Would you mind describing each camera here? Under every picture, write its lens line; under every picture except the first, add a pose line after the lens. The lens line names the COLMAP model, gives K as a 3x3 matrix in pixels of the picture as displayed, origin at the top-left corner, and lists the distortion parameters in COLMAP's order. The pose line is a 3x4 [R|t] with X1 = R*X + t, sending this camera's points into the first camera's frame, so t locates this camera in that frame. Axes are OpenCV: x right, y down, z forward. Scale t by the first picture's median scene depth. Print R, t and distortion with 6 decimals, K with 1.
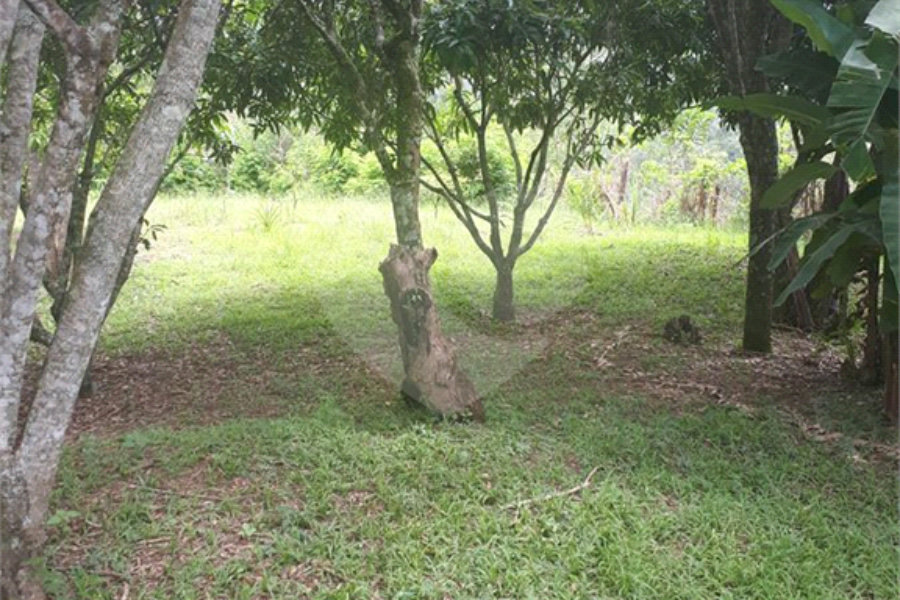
lens RADIAL K [[812.5, 0, 450.0], [0, 812.5, 300.0], [0, 0, 1]] dist [0.005021, -0.000107]
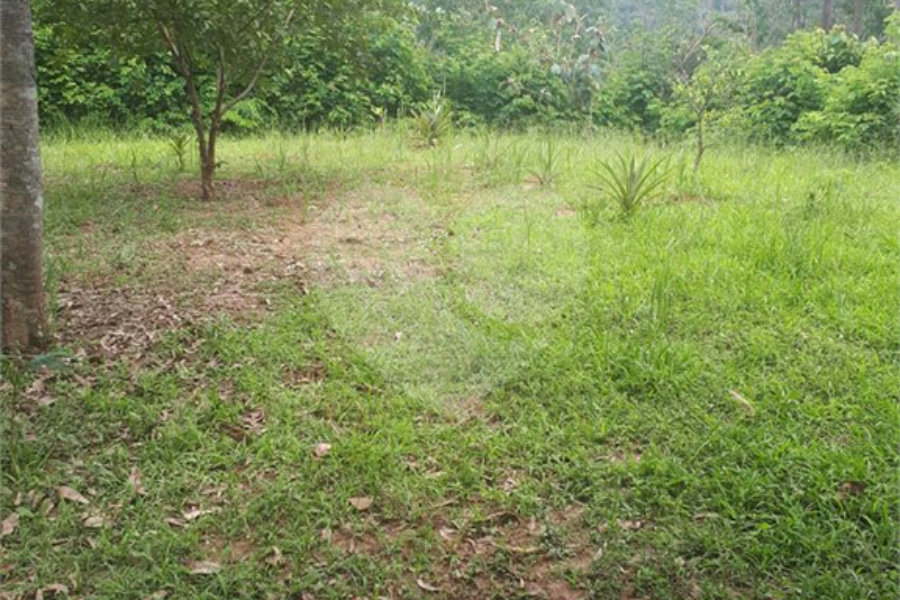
lens RADIAL K [[812.5, 0, 450.0], [0, 812.5, 300.0], [0, 0, 1]] dist [0.005021, -0.000107]
pose [[0.888226, 0.130563, -0.440463, -0.075583], [-0.099856, 0.990711, 0.092301, -0.048564], [0.448423, -0.038002, 0.893013, 0.382547]]
